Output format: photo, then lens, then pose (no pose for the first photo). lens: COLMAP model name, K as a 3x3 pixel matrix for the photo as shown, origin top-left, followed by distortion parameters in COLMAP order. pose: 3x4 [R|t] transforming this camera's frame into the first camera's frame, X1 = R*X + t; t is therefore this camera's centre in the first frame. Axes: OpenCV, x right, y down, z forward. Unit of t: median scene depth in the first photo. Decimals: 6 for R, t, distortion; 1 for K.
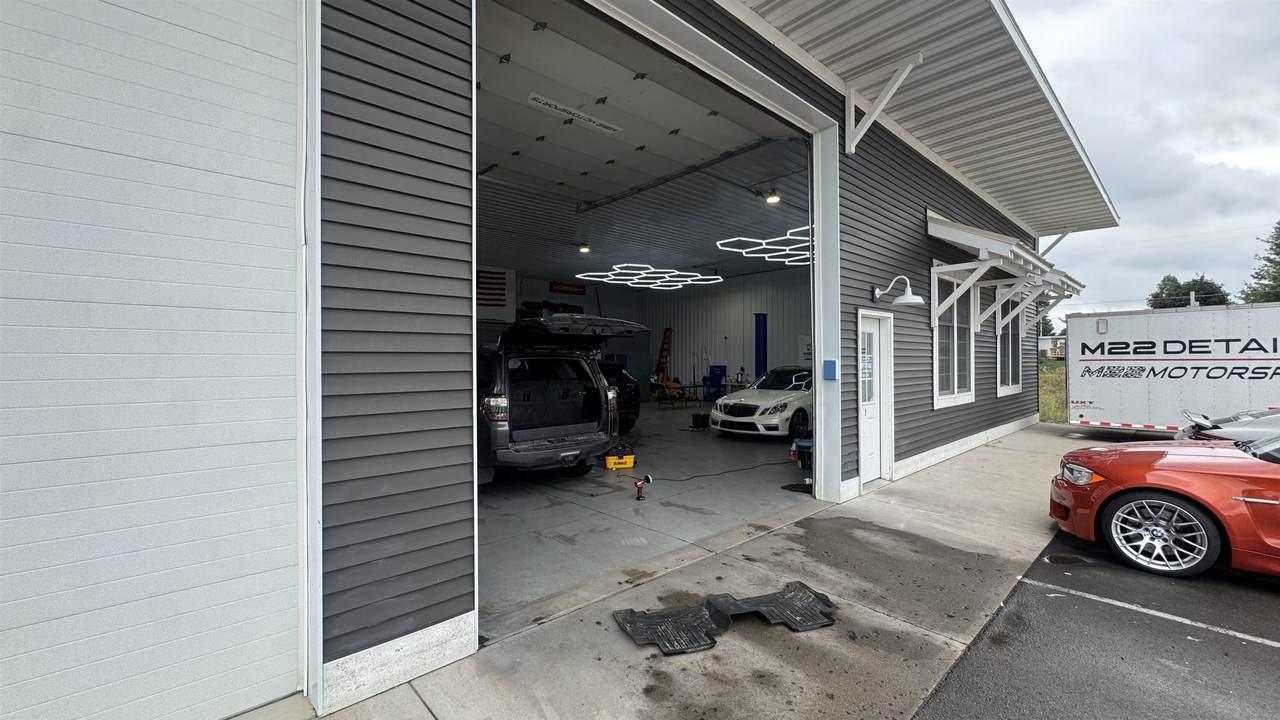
lens RADIAL K [[510.0, 0, 640.0], [0, 510.0, 360.0], [0, 0, 1]] dist [-0.001611, -0.000453]
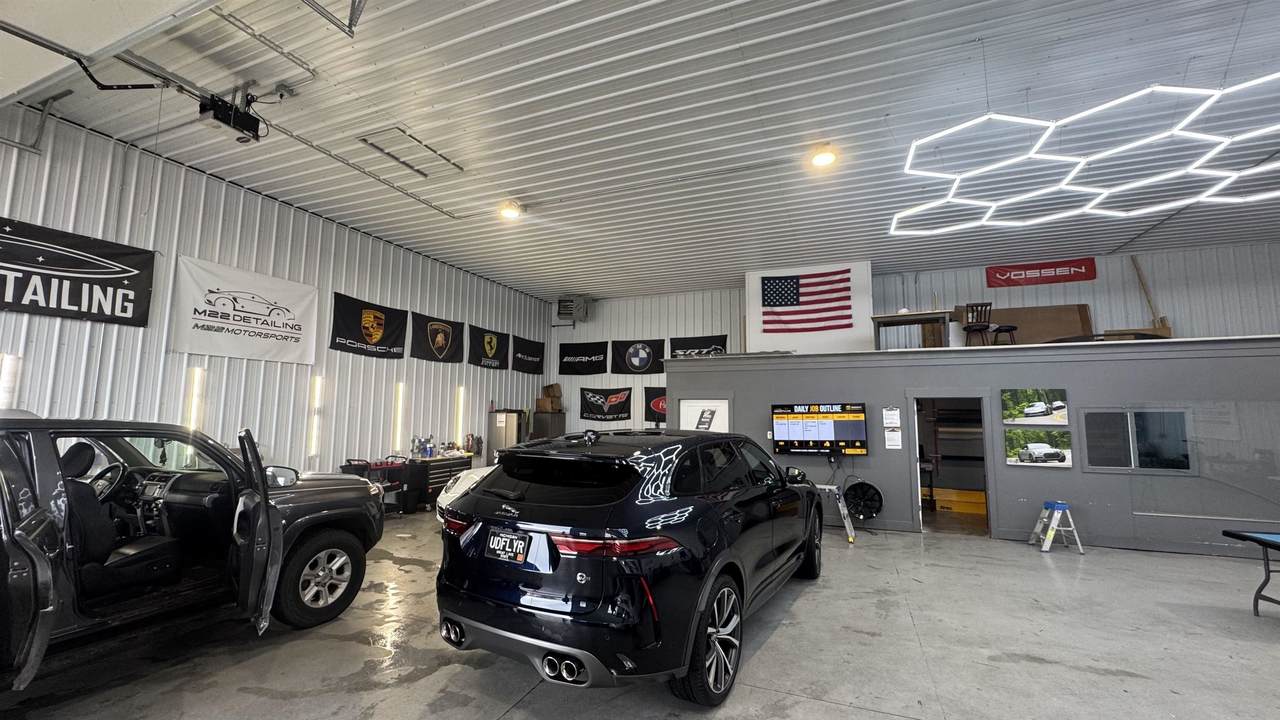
lens RADIAL K [[510.0, 0, 640.0], [0, 510.0, 360.0], [0, 0, 1]] dist [-0.001611, -0.000453]
pose [[0.434872, -0.088276, -0.896155, 0.138867], [-0.005028, 0.994930, -0.100445, -0.010333], [0.900478, 0.048187, 0.432223, 0.541188]]
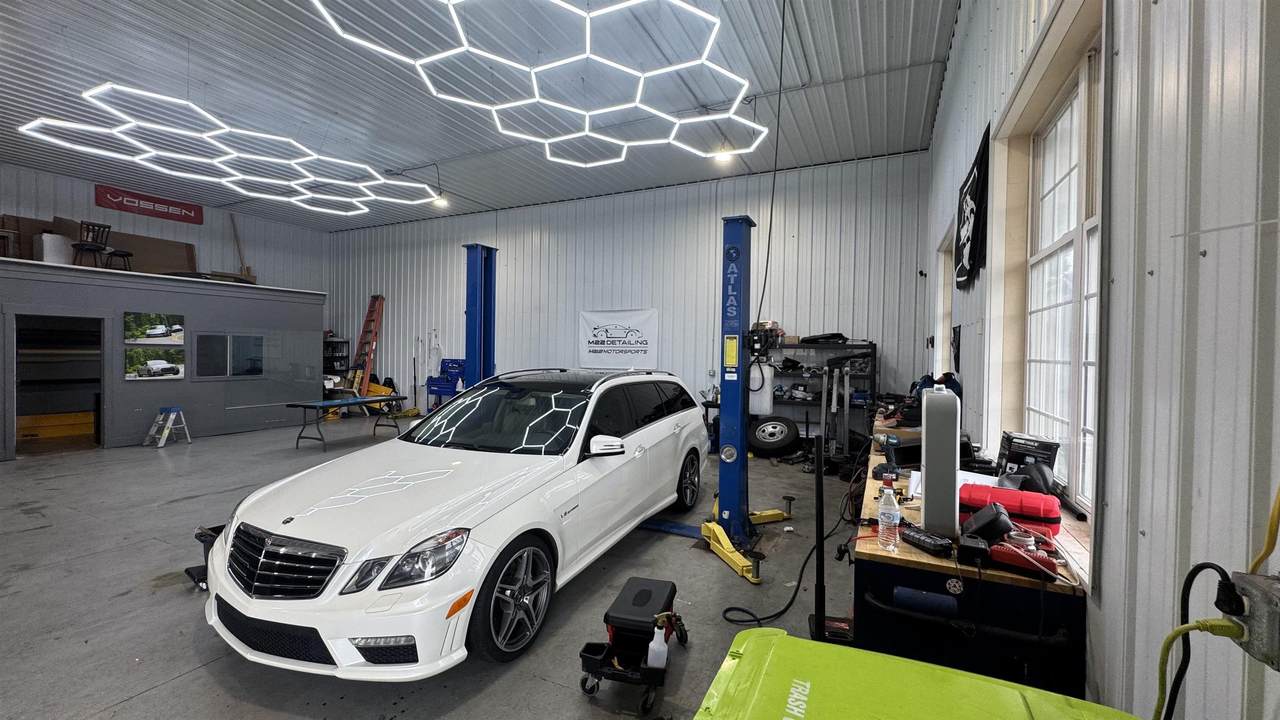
lens RADIAL K [[510.0, 0, 640.0], [0, 510.0, 360.0], [0, 0, 1]] dist [-0.001611, -0.000453]
pose [[0.927107, 0.009913, 0.374665, 0.146603], [-0.017876, 0.999682, 0.017786, -0.003036], [-0.374369, -0.023187, 0.926990, 0.394851]]
